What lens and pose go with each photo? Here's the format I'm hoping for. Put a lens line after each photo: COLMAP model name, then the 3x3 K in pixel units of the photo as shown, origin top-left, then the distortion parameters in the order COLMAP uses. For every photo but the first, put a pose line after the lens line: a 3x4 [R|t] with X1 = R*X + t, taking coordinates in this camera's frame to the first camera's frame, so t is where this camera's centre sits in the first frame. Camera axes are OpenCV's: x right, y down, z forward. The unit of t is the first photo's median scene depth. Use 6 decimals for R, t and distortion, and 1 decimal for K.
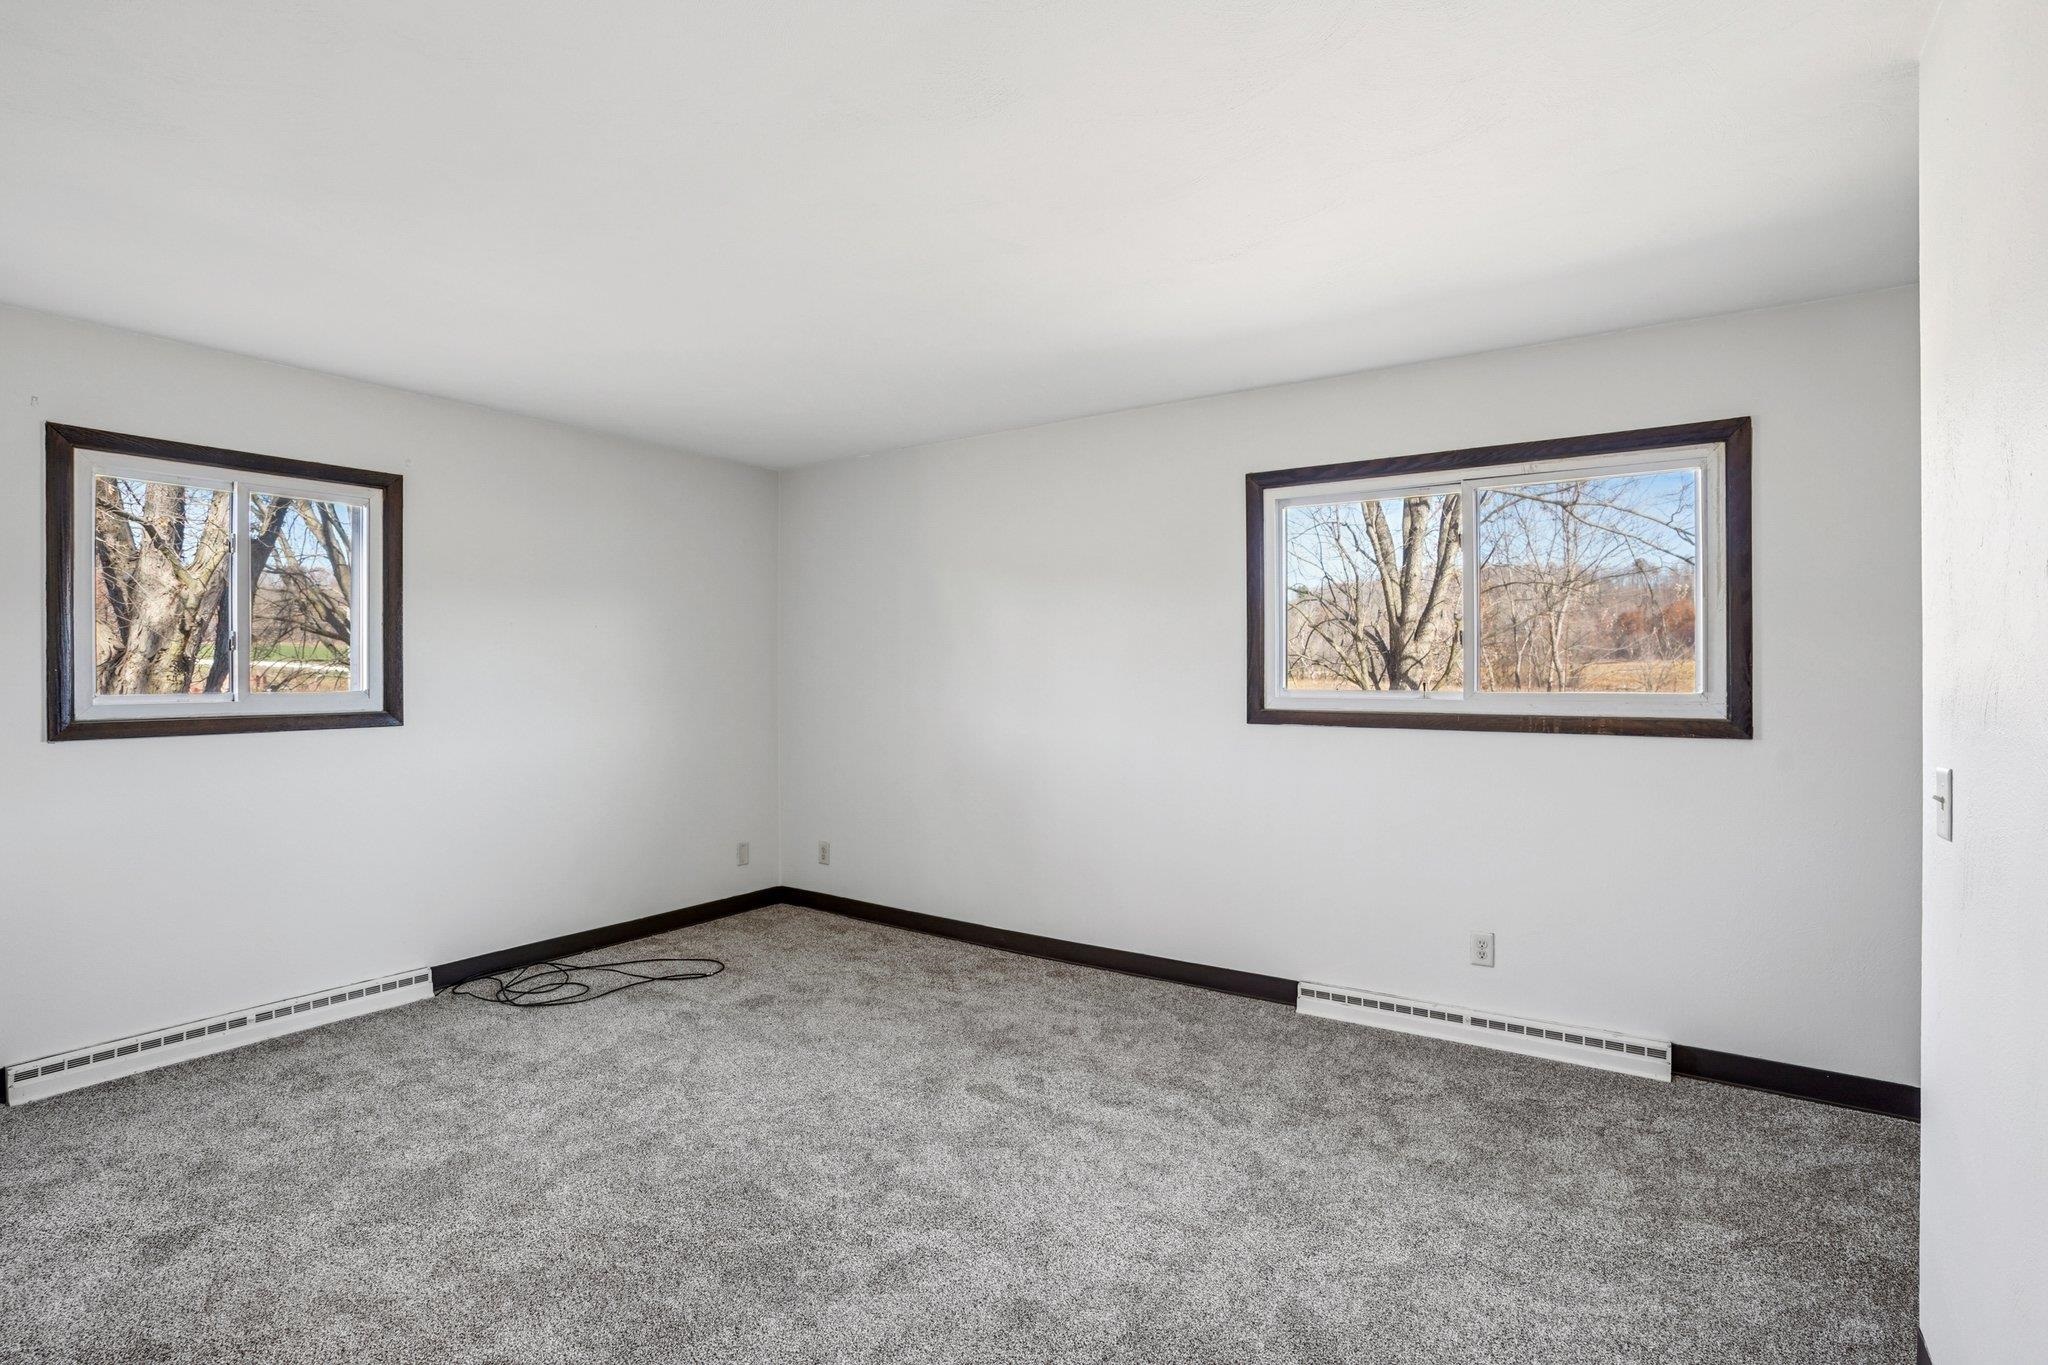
lens RADIAL K [[948.0, 0, 1016.2], [0, 948.0, 676.9], [0, 0, 1]] dist [-0.055253, 0.030532]
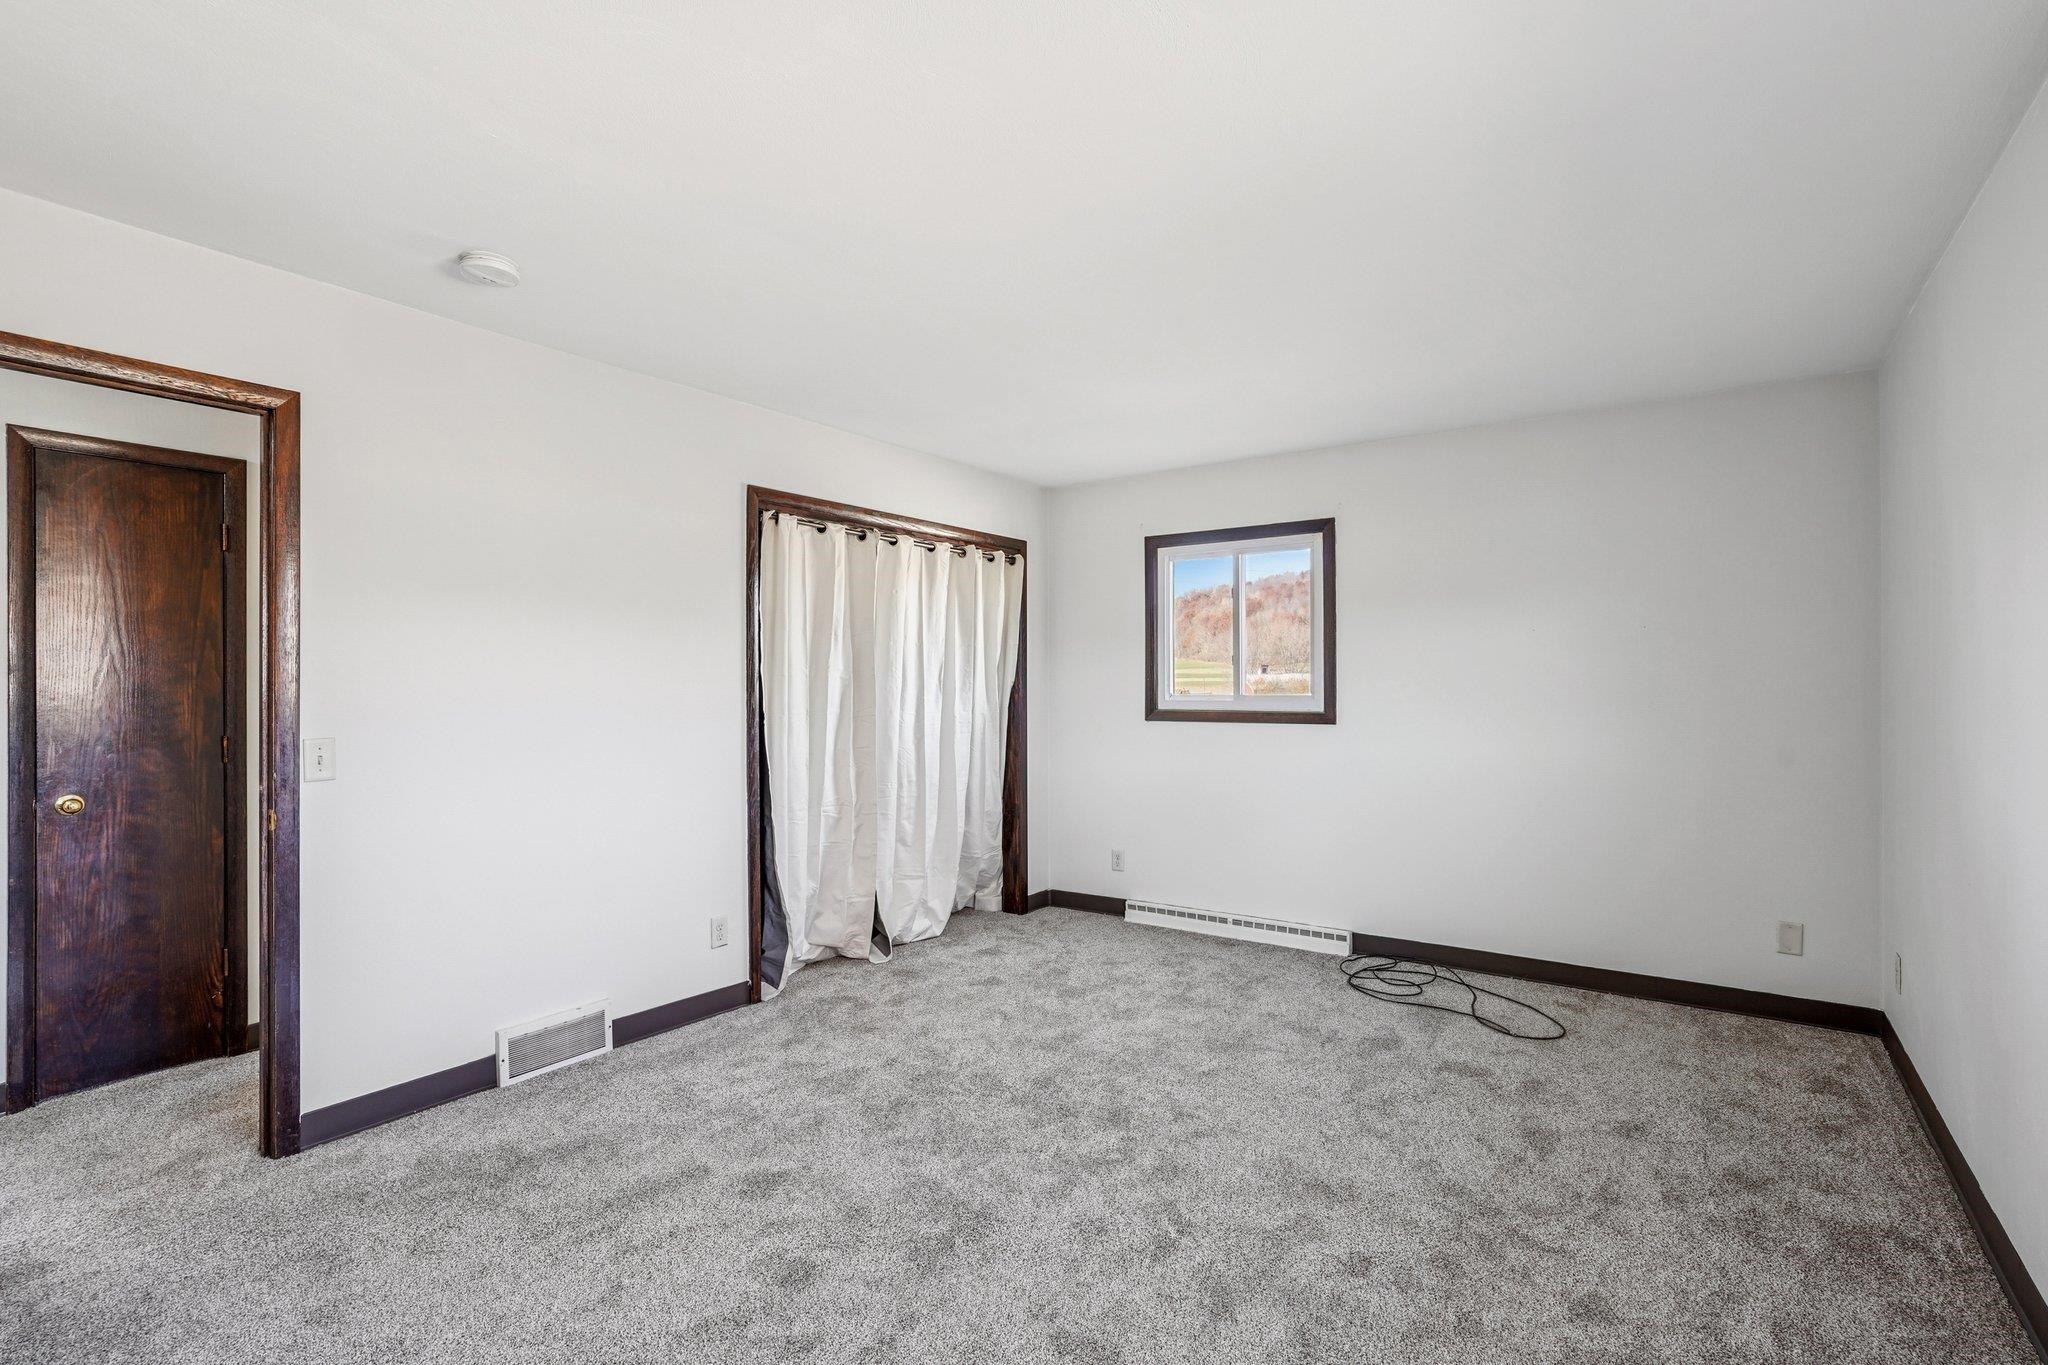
lens RADIAL K [[948.0, 0, 1016.2], [0, 948.0, 676.9], [0, 0, 1]] dist [-0.055253, 0.030532]
pose [[-0.020088, -0.003822, -0.999791, 0.567420], [-0.001353, 0.999992, -0.003796, -0.004065], [0.999797, 0.001277, -0.020093, 0.606788]]
